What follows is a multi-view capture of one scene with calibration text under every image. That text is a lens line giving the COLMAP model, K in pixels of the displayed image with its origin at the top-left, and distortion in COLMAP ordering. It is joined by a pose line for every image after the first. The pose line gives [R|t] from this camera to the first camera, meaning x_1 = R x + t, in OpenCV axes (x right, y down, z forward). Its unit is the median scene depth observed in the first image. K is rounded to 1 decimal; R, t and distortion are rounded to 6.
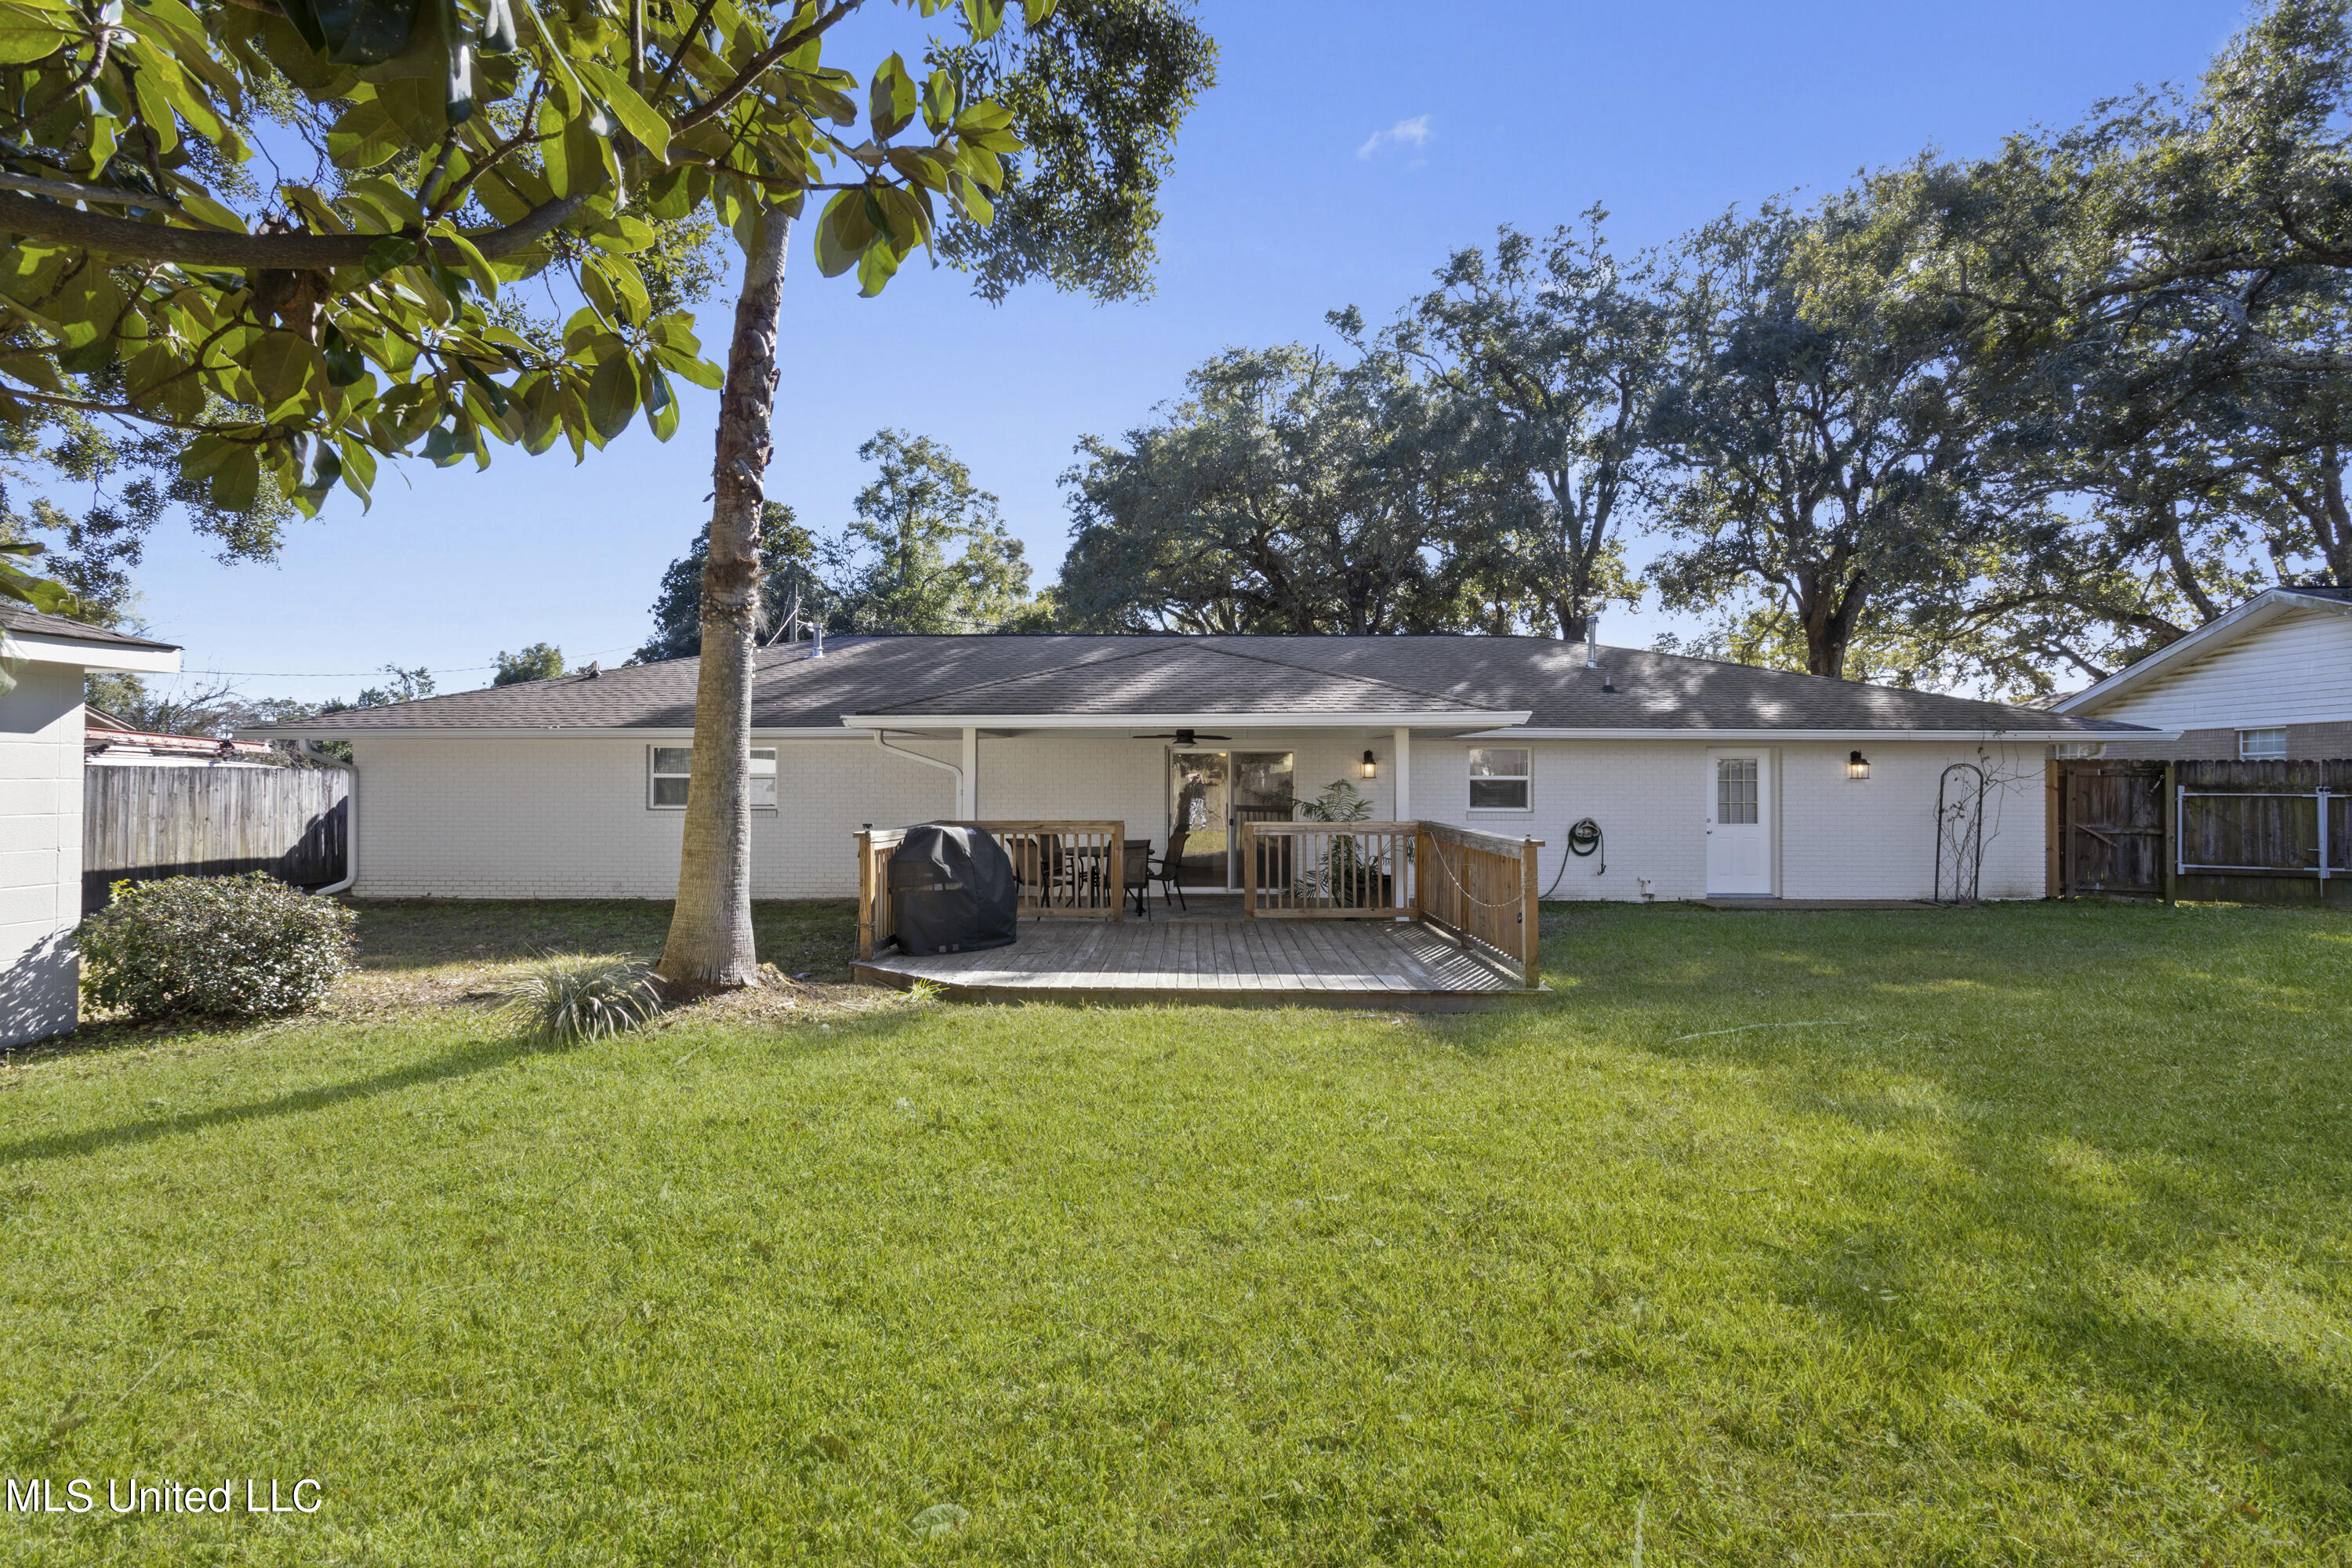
lens RADIAL K [[1116.3, 0, 1174.6], [0, 1116.3, 783.9], [0, 0, 1]] dist [-0.000402, 0.000202]
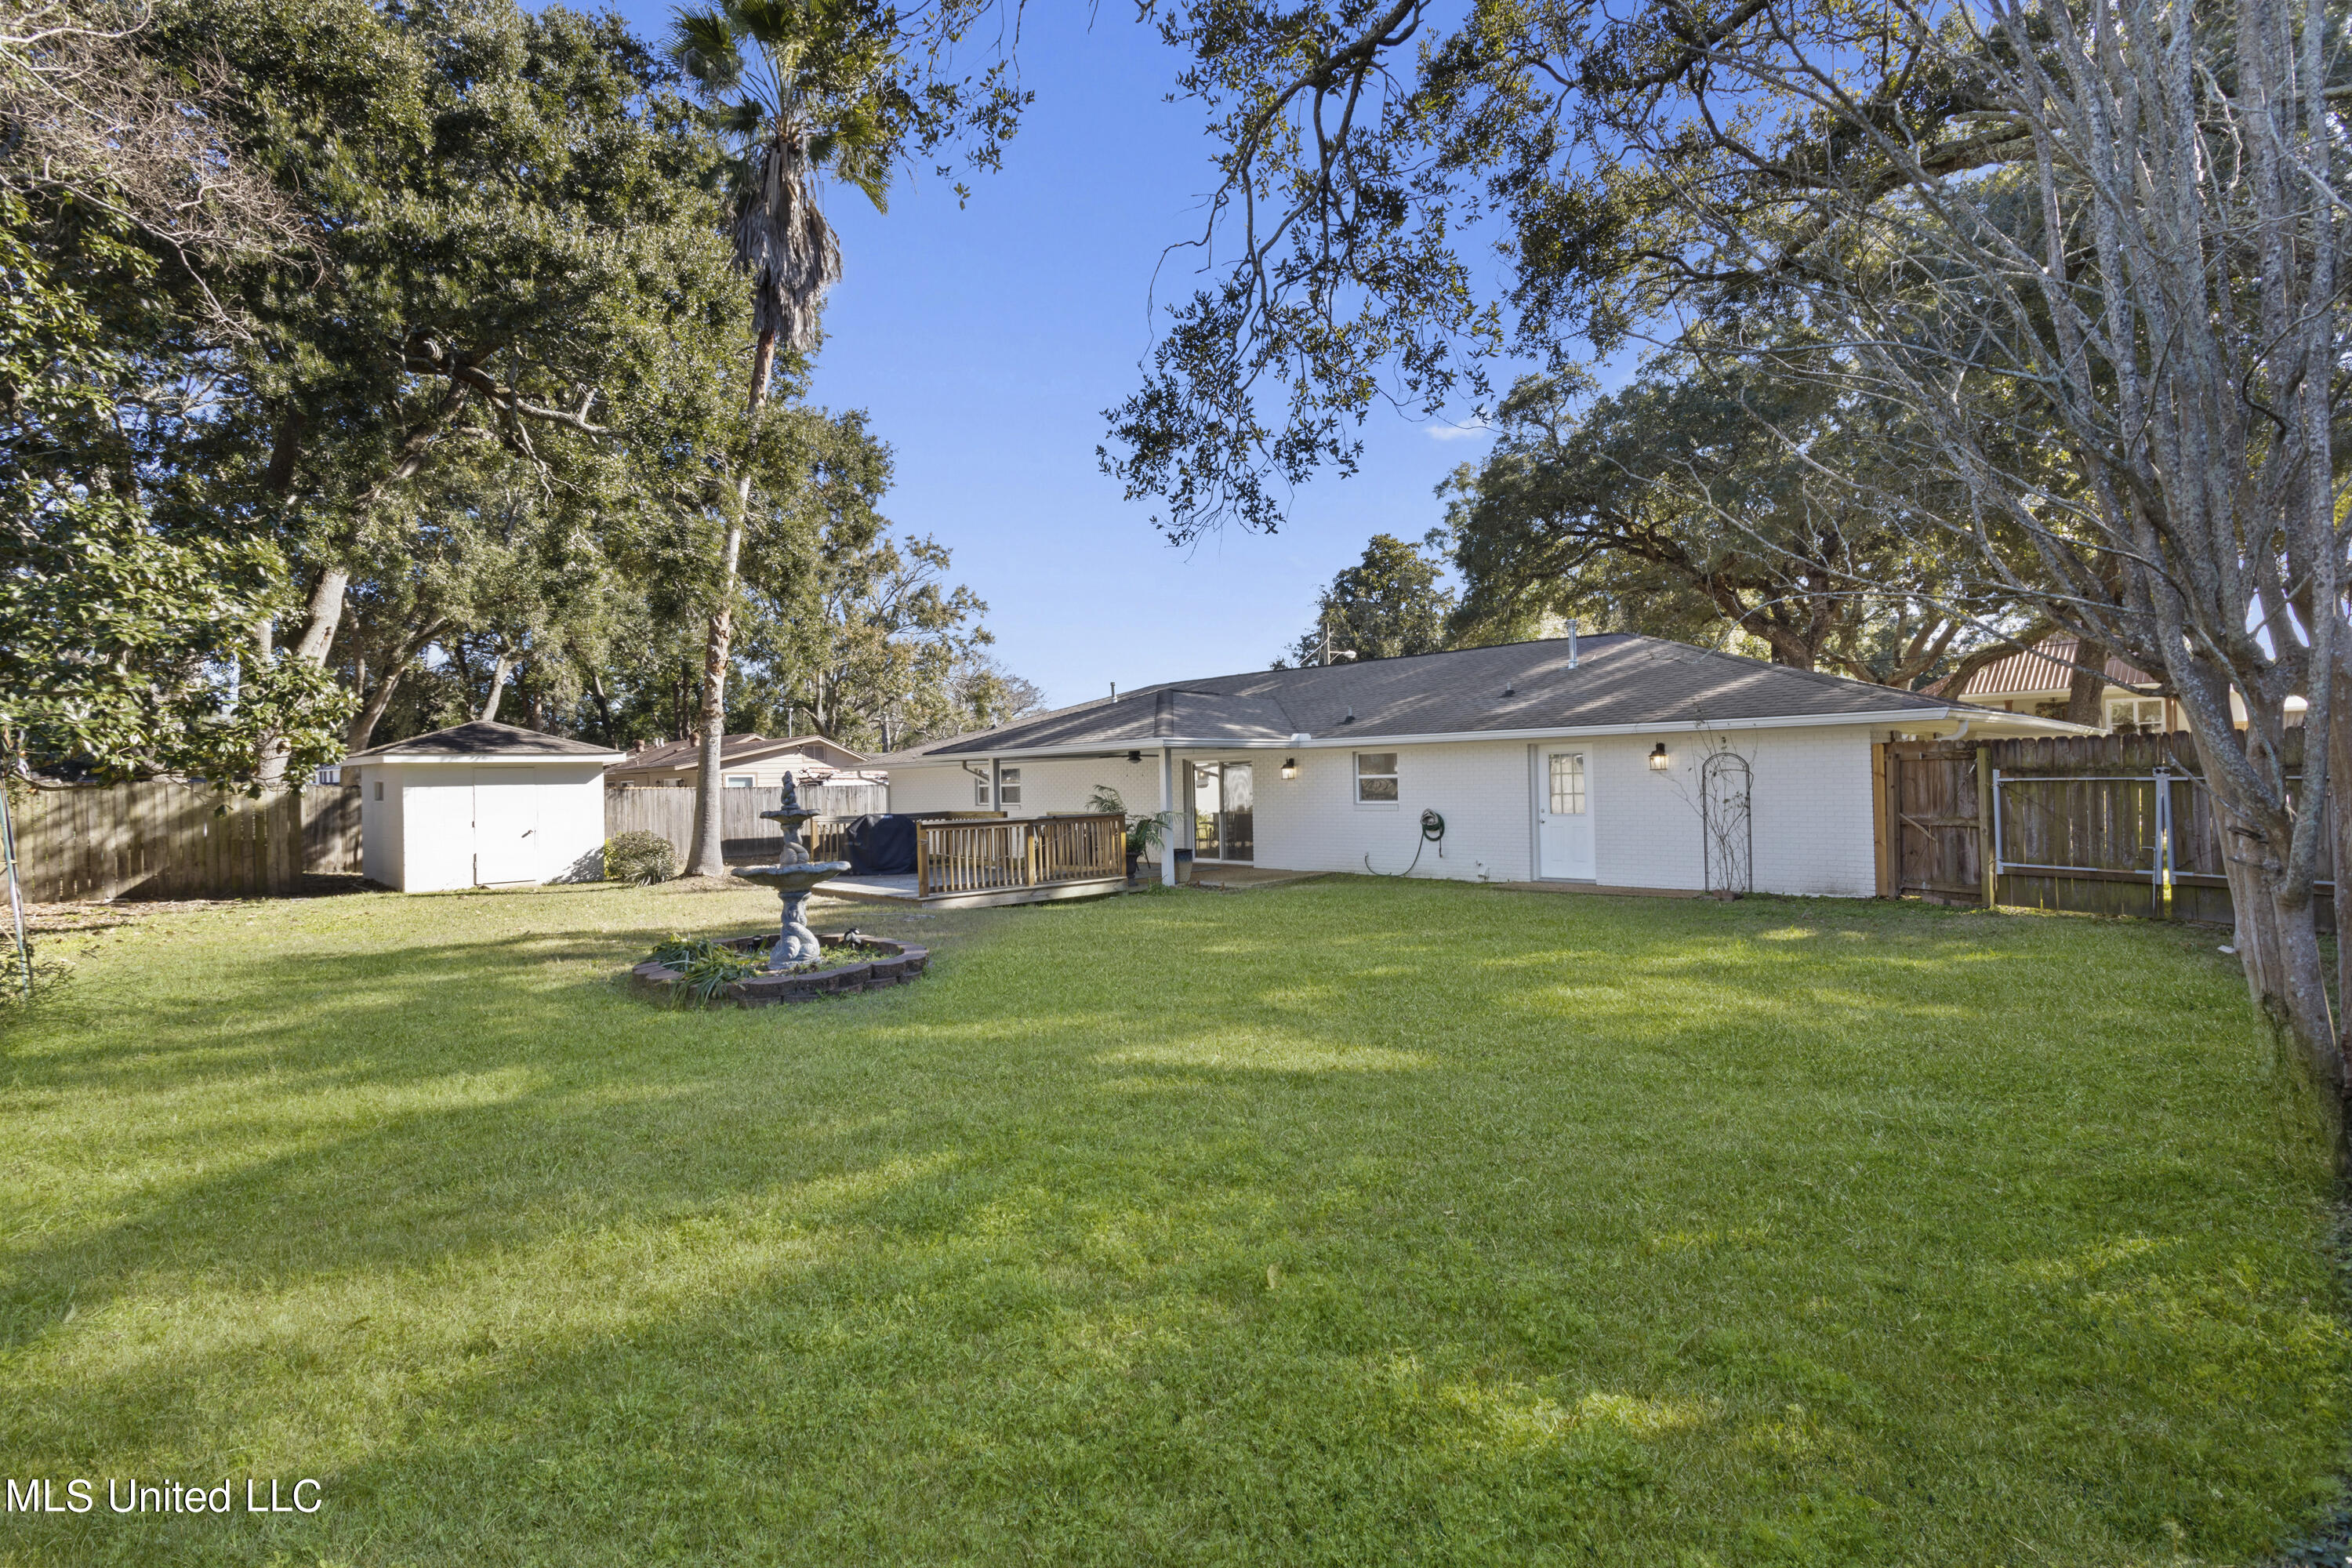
lens RADIAL K [[1116.3, 0, 1175.9], [0, 1116.3, 782.5], [0, 0, 1]] dist [-0.000402, 0.000202]
pose [[0.729227, -0.018229, -0.684029, 0.988948], [0.021489, 0.999762, -0.003734, 0.000928], [0.683934, -0.011976, 0.729445, -0.050014]]
